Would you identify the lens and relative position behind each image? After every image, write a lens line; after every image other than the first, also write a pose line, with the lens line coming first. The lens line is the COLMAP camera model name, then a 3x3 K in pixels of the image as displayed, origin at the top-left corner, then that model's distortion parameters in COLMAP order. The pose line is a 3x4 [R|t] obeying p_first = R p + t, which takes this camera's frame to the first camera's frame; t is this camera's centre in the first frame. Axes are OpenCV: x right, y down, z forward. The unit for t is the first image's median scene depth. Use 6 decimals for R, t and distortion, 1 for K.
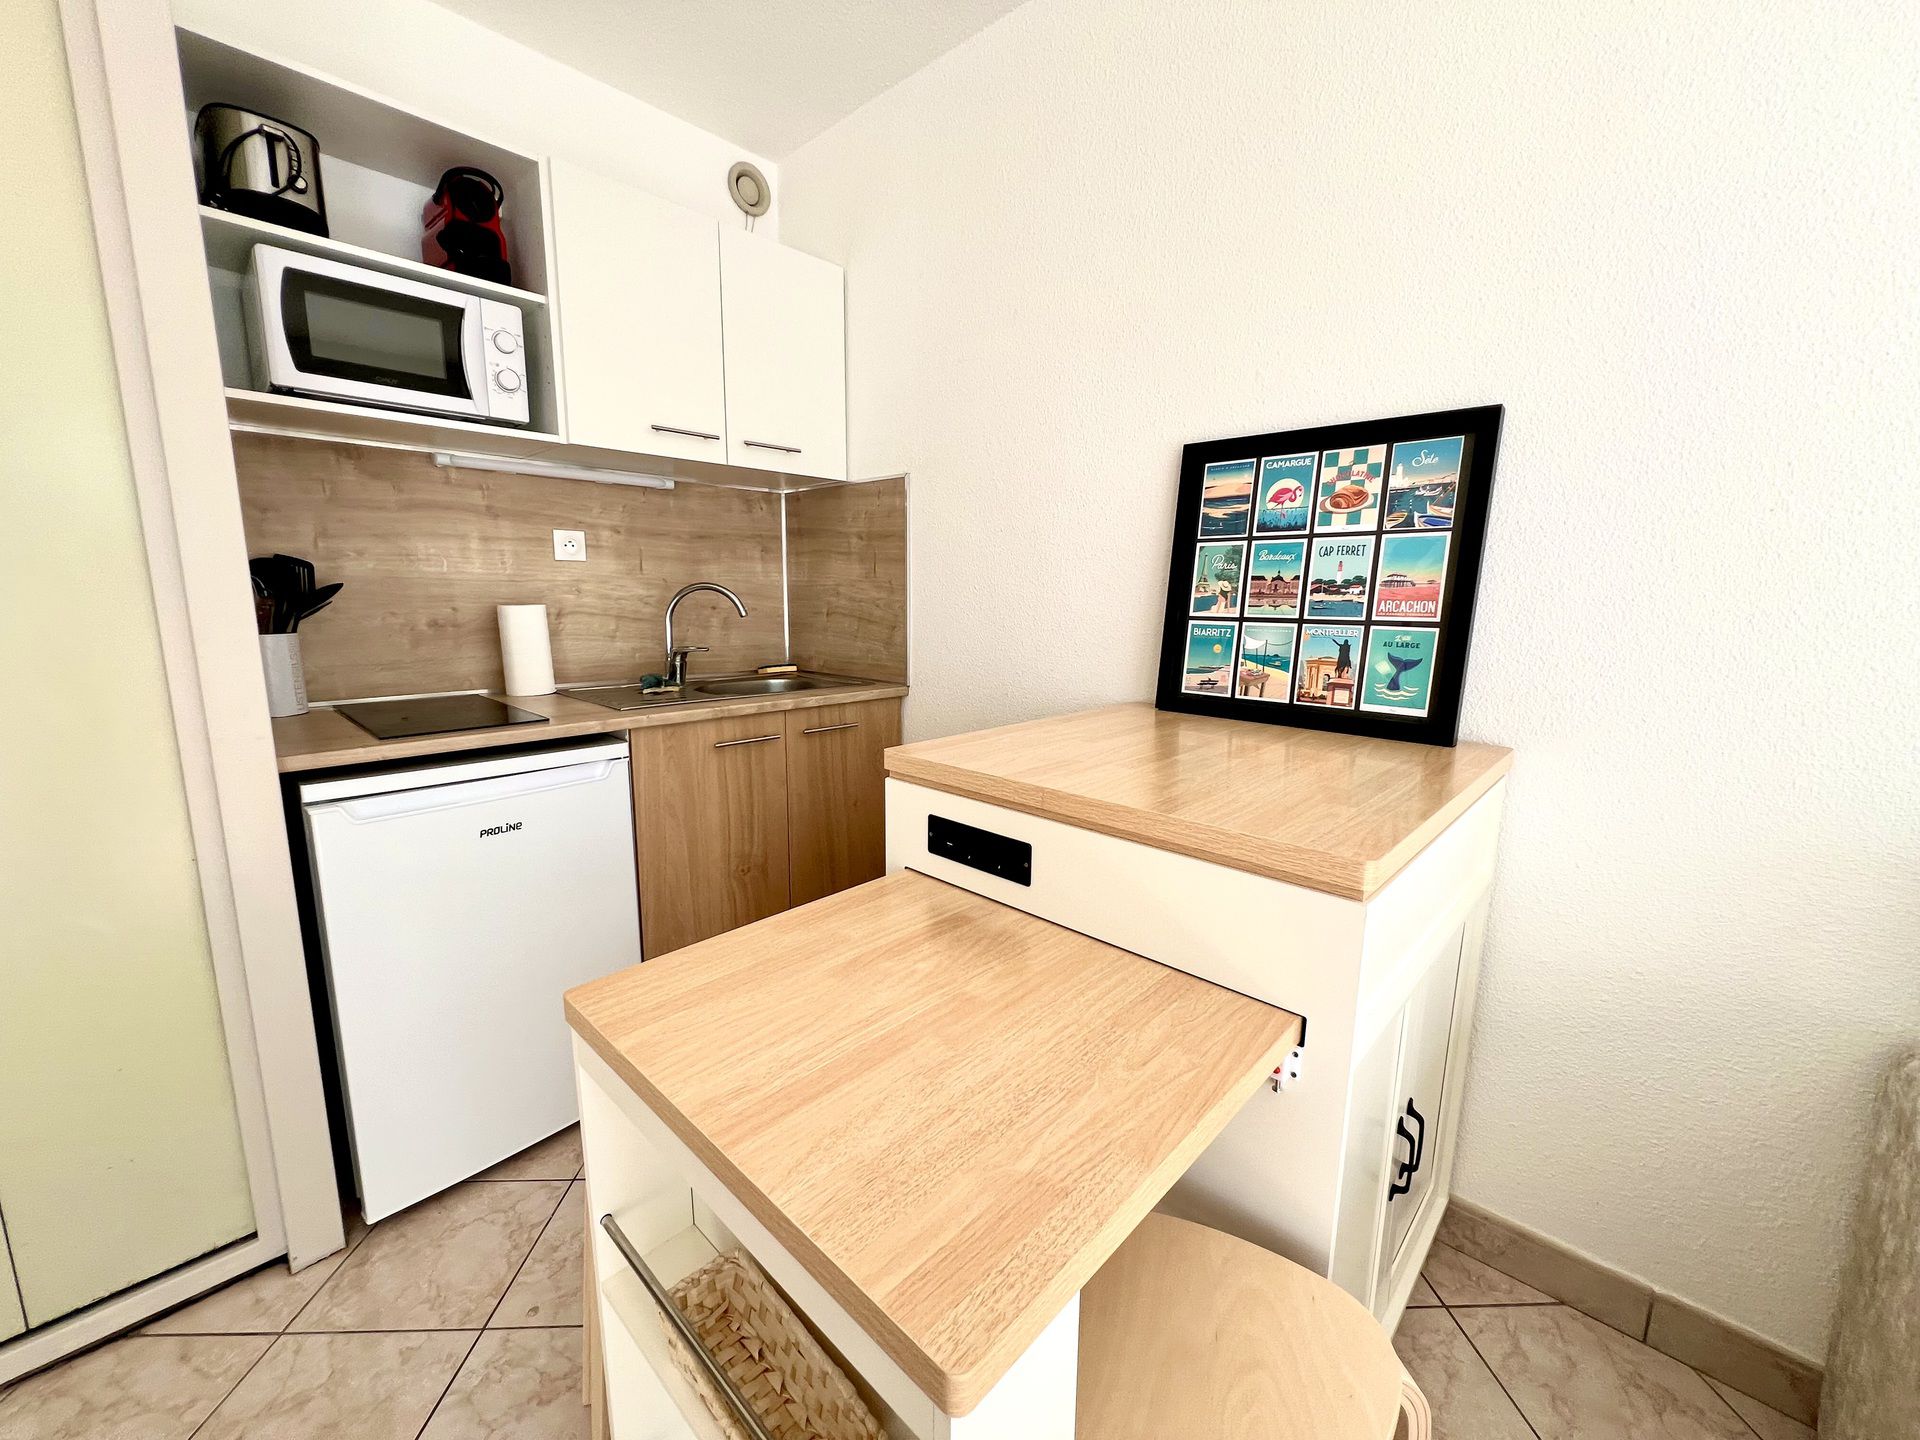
lens RADIAL K [[768.2, 0, 959.9], [0, 768.2, 722.4], [0, 0, 1]] dist [-0.000720, -0.000201]
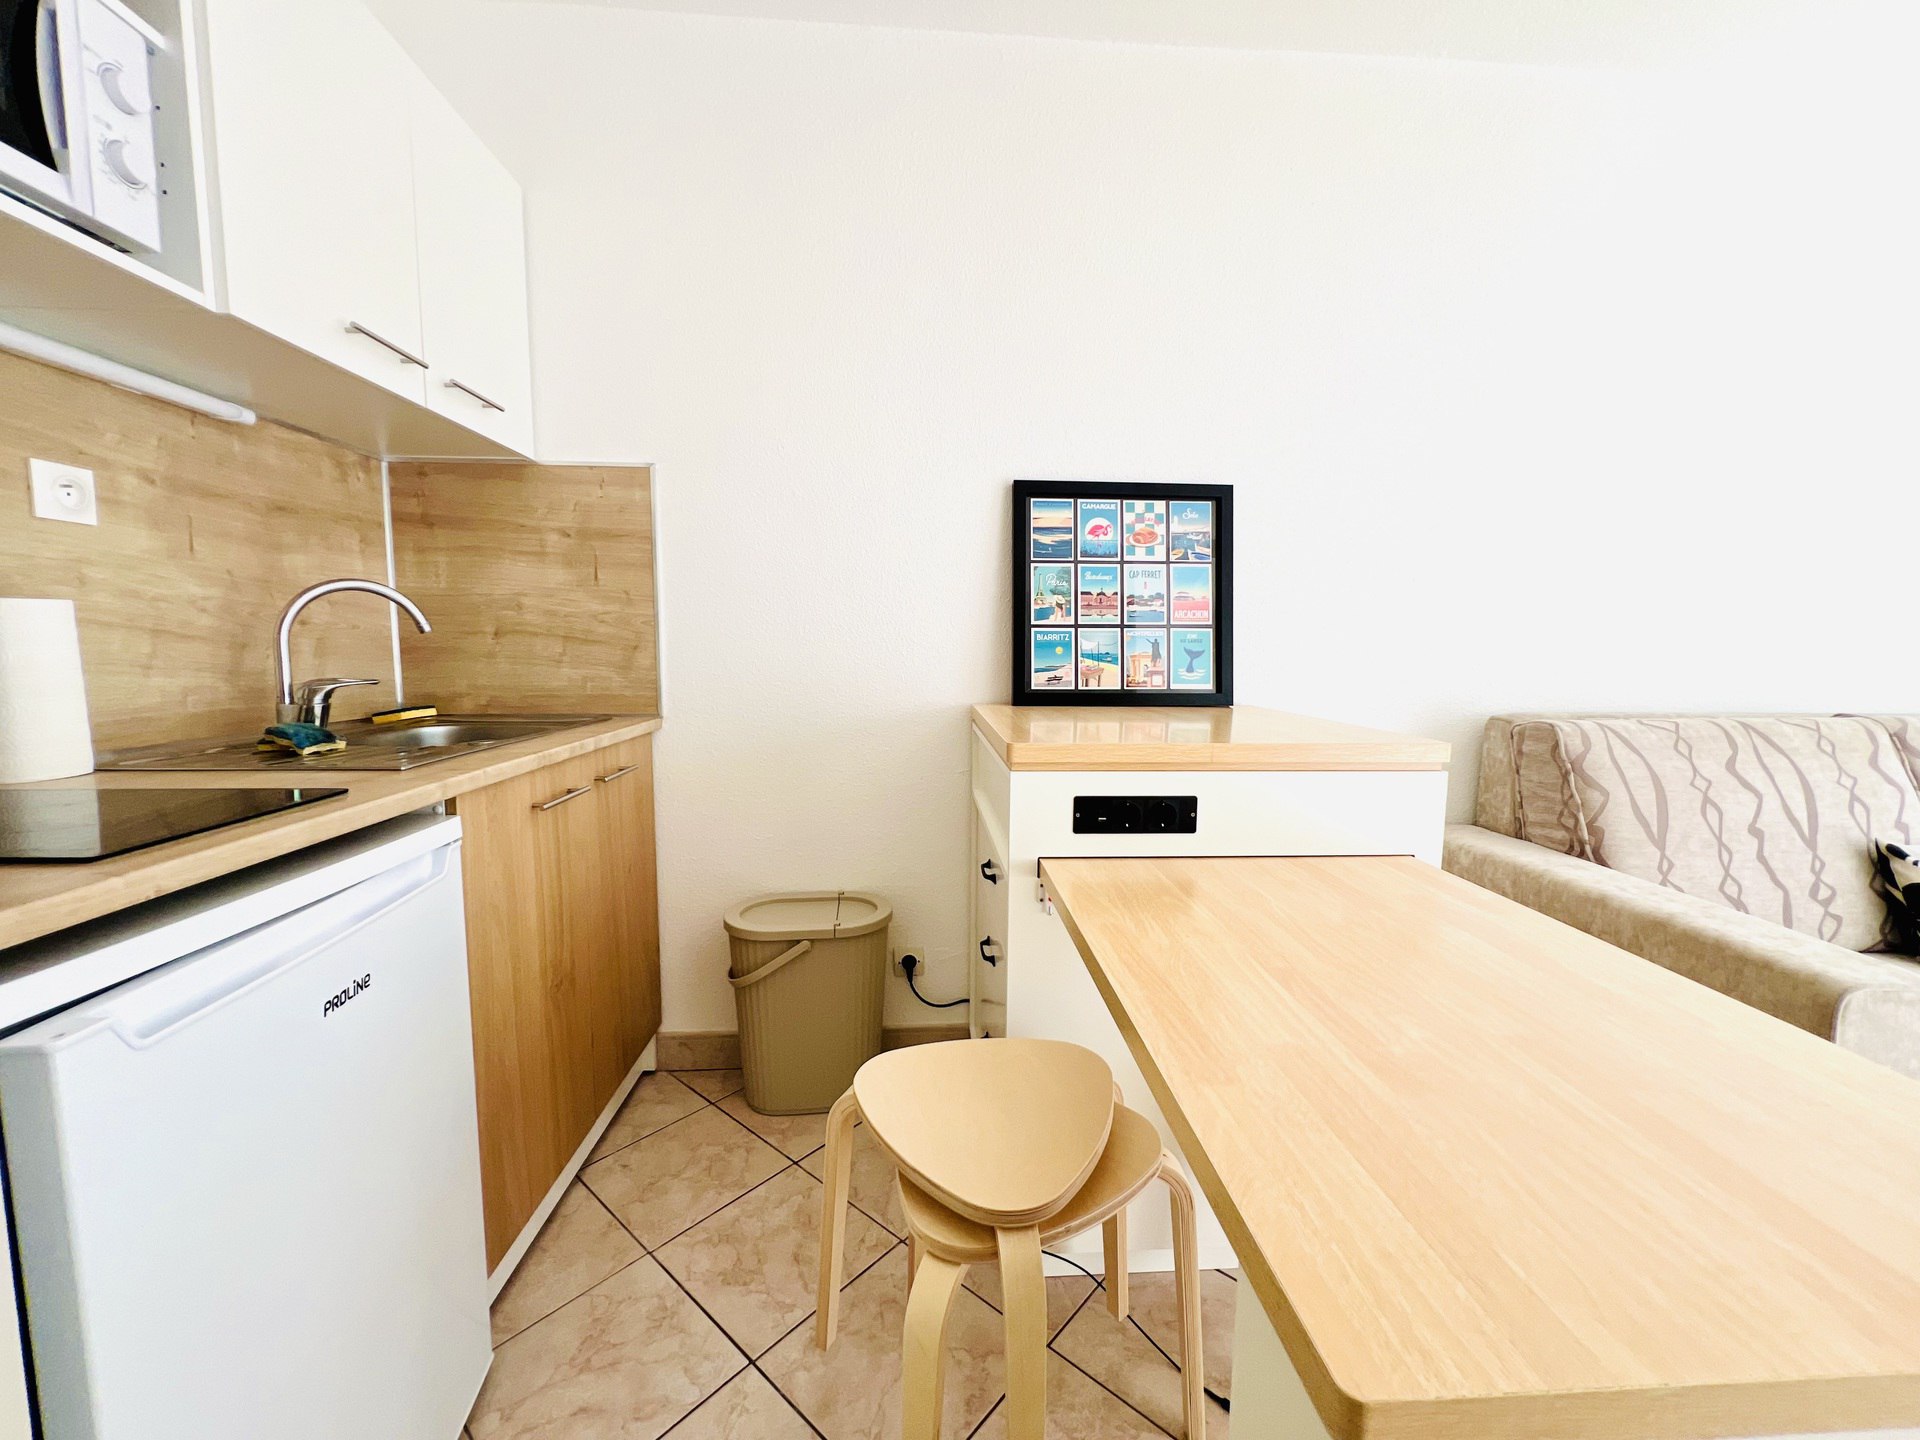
lens RADIAL K [[768.2, 0, 960.2], [0, 768.2, 721.9], [0, 0, 1]] dist [-0.000720, -0.000201]
pose [[0.681214, -0.078467, 0.727867, -0.651422], [0.123776, 0.992270, -0.008872, 0.007434], [-0.721545, 0.096137, 0.685660, 0.286734]]
